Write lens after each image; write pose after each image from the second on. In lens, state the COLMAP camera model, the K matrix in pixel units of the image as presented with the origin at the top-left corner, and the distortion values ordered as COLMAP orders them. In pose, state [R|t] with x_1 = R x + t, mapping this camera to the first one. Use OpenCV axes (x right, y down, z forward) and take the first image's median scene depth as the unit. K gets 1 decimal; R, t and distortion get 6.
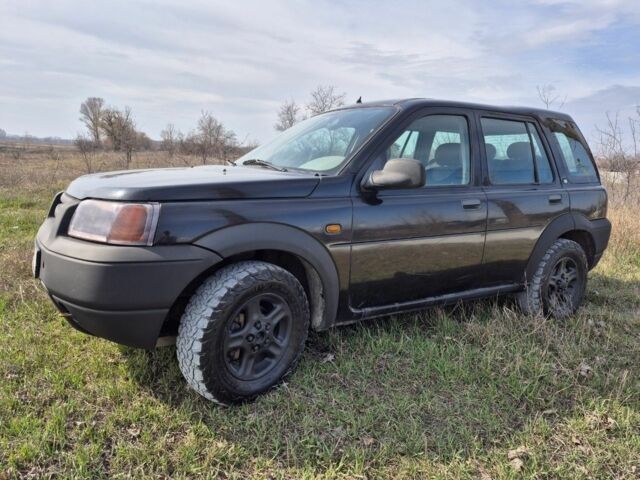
lens RADIAL K [[471.6, 0, 318.8], [0, 471.6, 236.5], [0, 0, 1]] dist [0.042477, -0.009575]
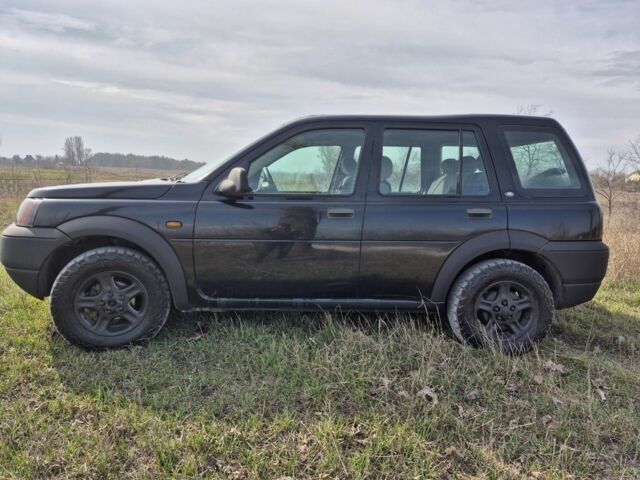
lens RADIAL K [[471.6, 0, 314.2], [0, 471.6, 243.0], [0, 0, 1]] dist [0.042477, -0.009575]
pose [[0.879553, 0.050975, -0.473063, 0.692478], [-0.074195, 0.996776, -0.030541, 0.030495], [0.469981, 0.061962, 0.880499, 0.068138]]
